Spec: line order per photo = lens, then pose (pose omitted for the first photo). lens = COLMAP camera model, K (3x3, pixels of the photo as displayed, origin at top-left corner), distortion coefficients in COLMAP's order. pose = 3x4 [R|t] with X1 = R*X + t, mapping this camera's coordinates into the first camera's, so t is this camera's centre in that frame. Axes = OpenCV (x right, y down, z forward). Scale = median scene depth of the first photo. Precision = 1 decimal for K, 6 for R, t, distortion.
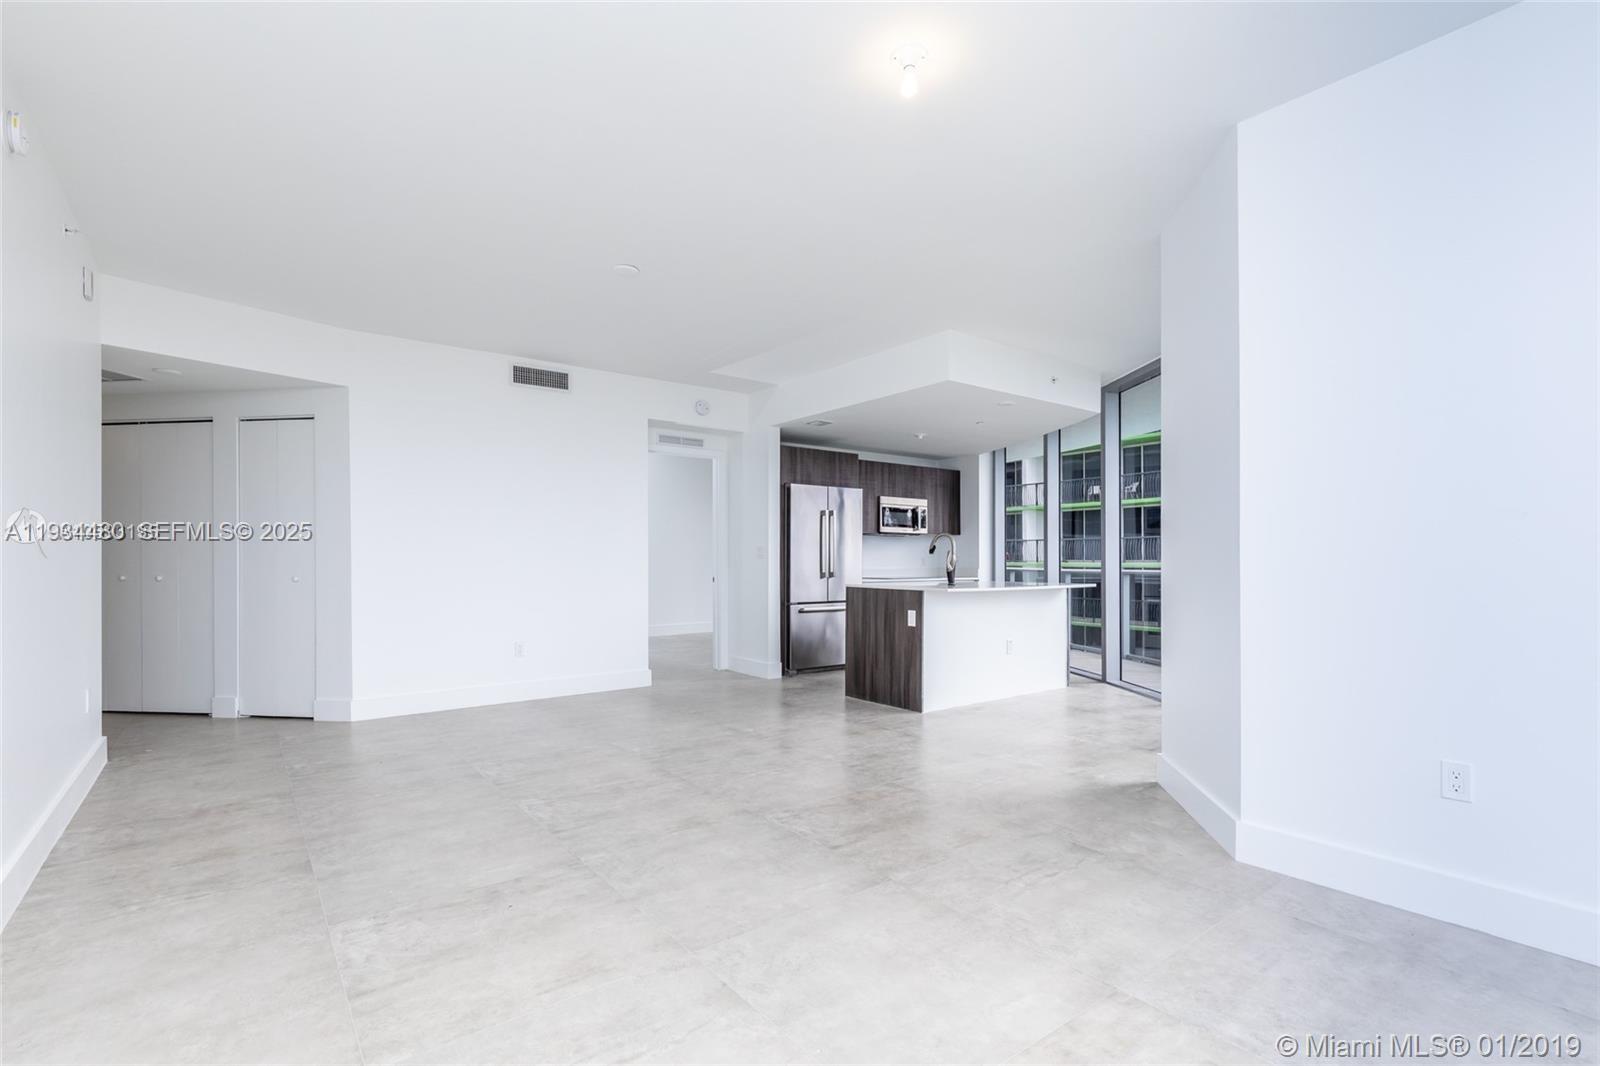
lens RADIAL K [[744.2, 0, 760.2], [0, 744.2, 570.2], [0, 0, 1]] dist [0.014319, -0.002156]
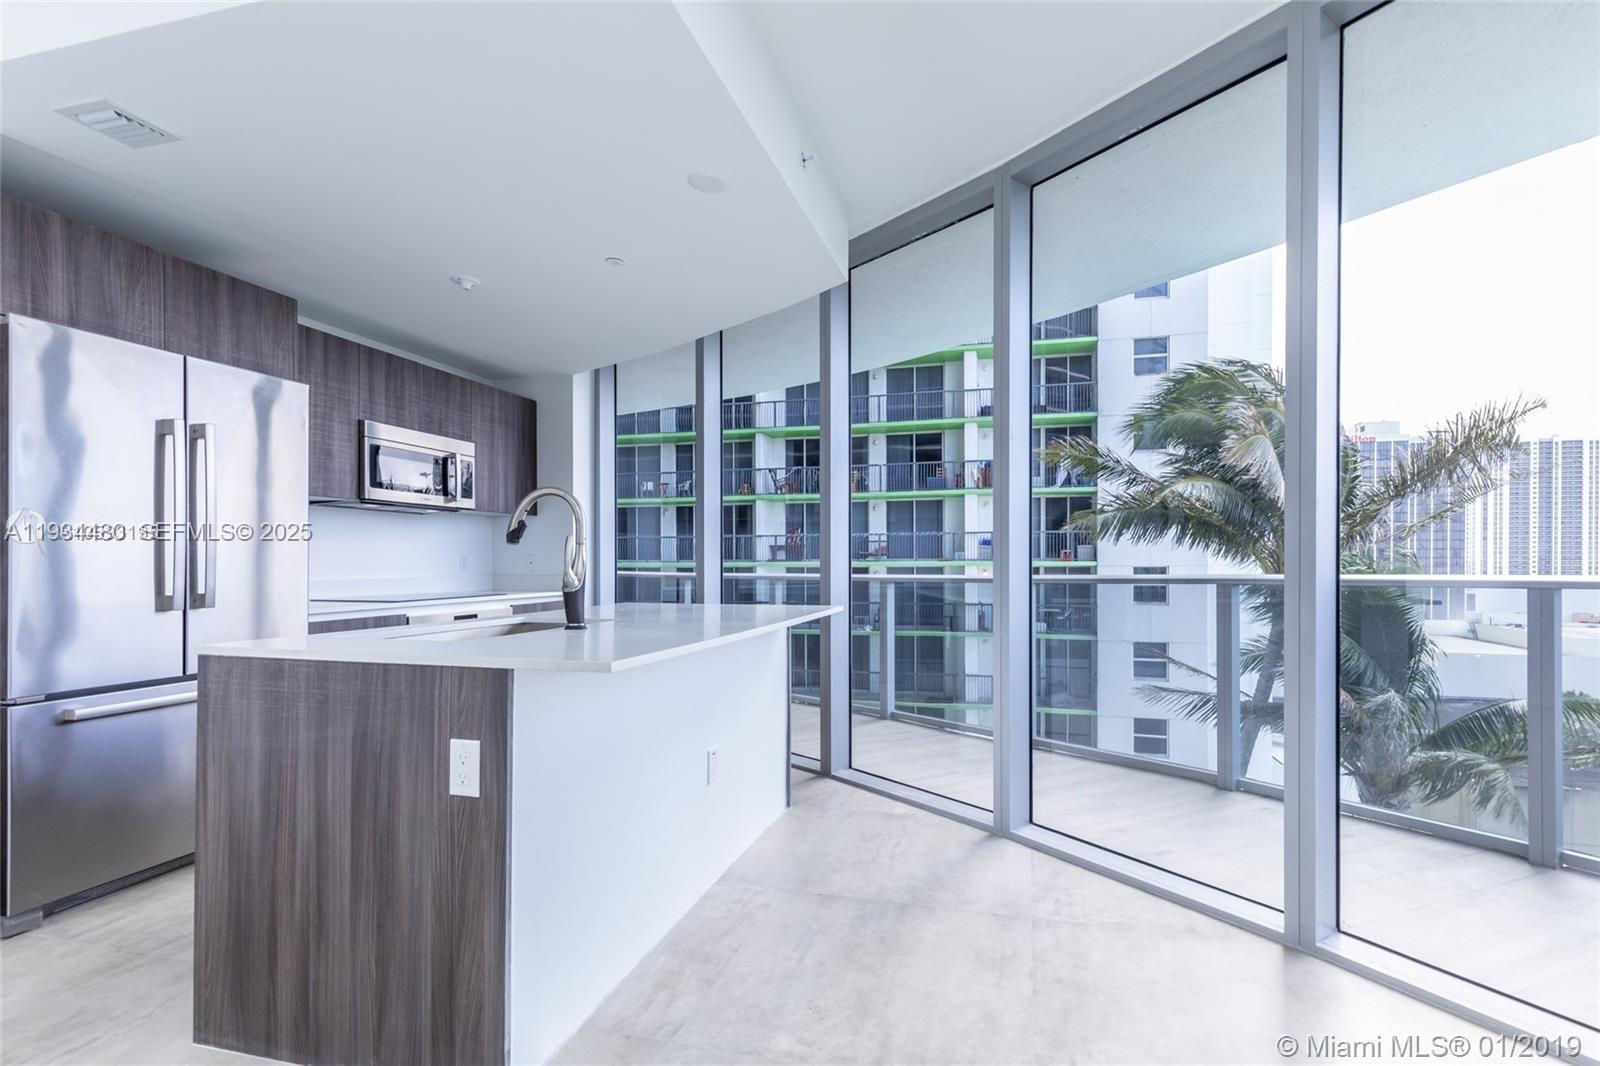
lens RADIAL K [[744.2, 0, 832.4], [0, 744.2, 555.4], [0, 0, 1]] dist [0.014319, -0.002156]
pose [[0.768407, -0.000848, 0.639962, 0.096647], [0.014646, 0.999760, -0.016261, -0.005812], [-0.639794, 0.021869, 0.768235, 0.515478]]
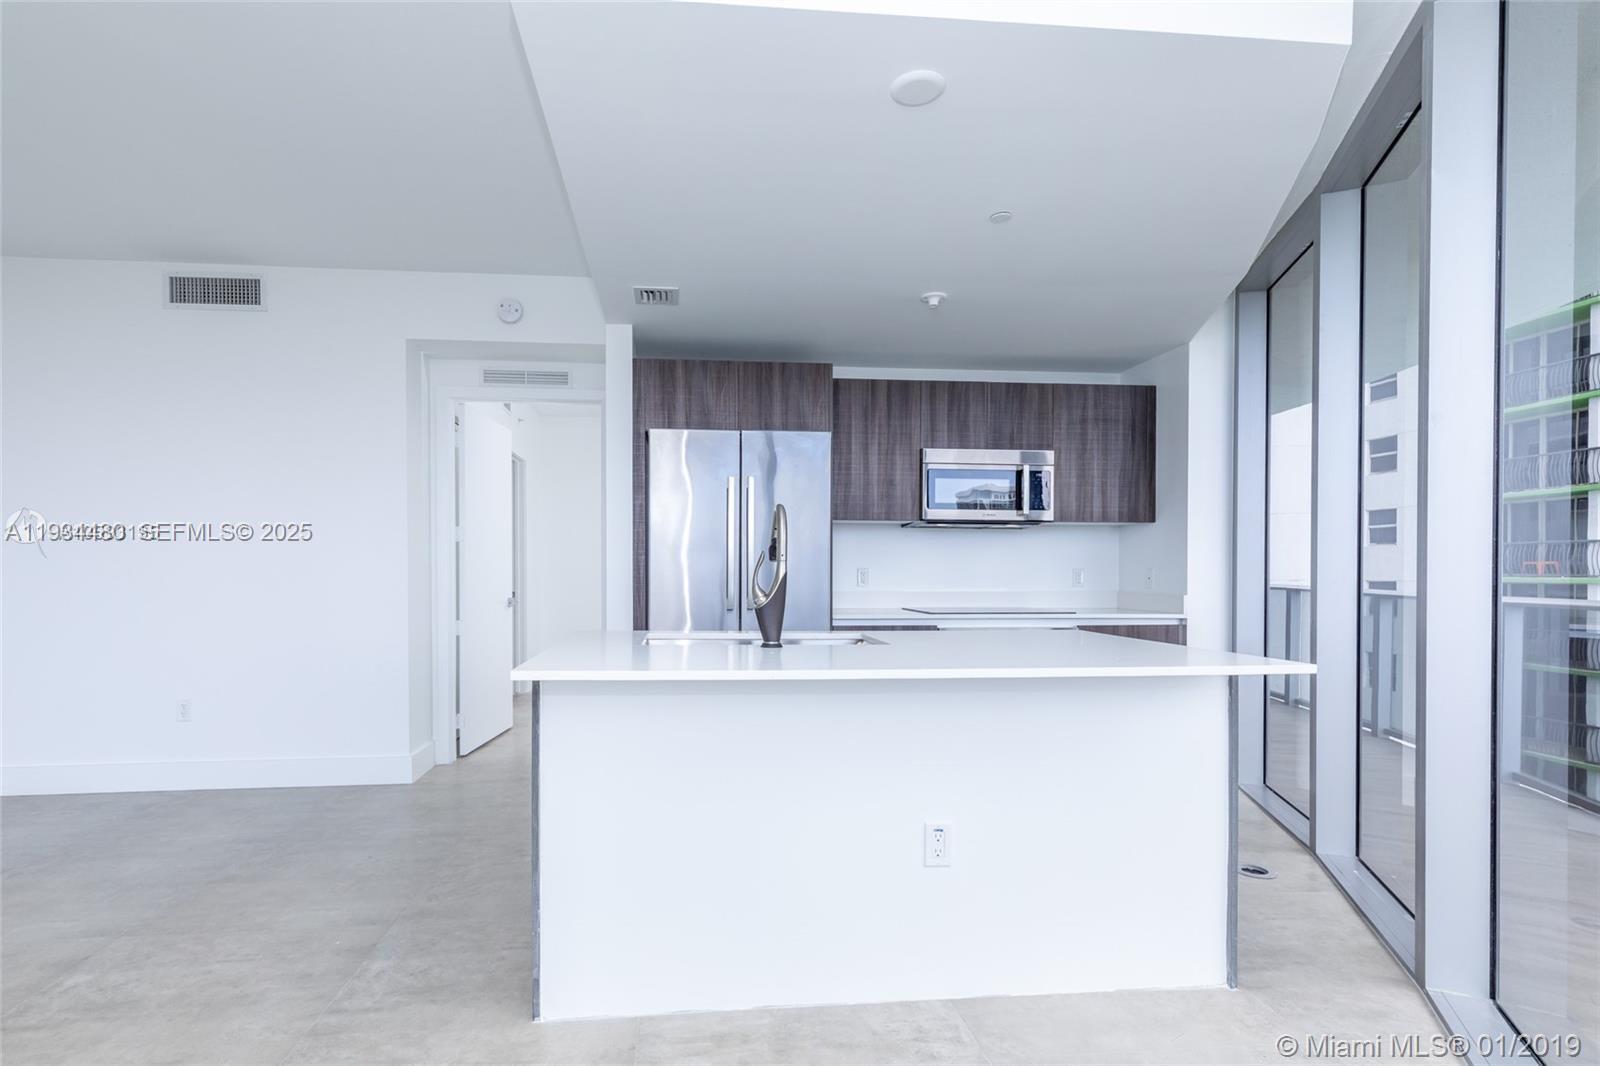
lens RADIAL K [[744.2, 0, 745.5], [0, 744.2, 583.5], [0, 0, 1]] dist [0.014319, -0.002156]
pose [[0.856875, 0.008788, -0.515449, 0.351361], [-0.007974, 0.999961, 0.003793, -0.009393], [0.515462, 0.000860, 0.856912, 0.553961]]
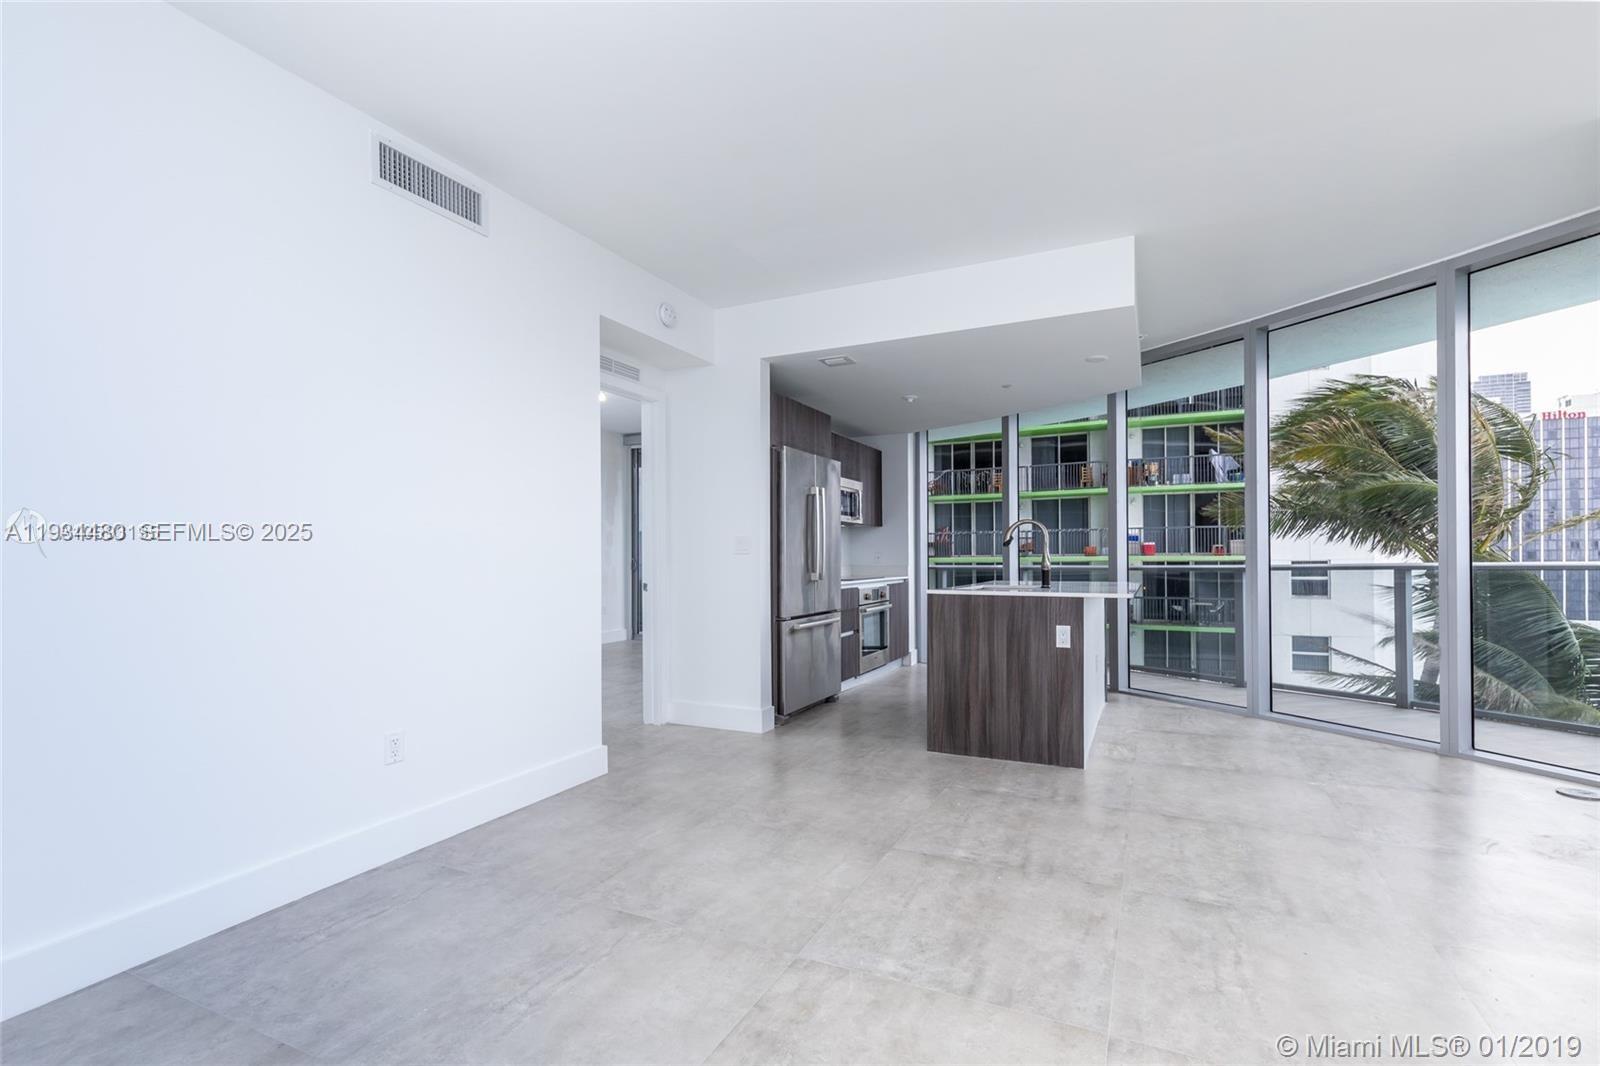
lens RADIAL K [[744.2, 0, 810.2], [0, 744.2, 553.7], [0, 0, 1]] dist [0.014319, -0.002156]
pose [[0.867964, -0.005514, 0.496597, -0.264362], [0.015531, 0.999751, -0.016046, -0.004760], [-0.496384, 0.021640, 0.867833, 0.372104]]
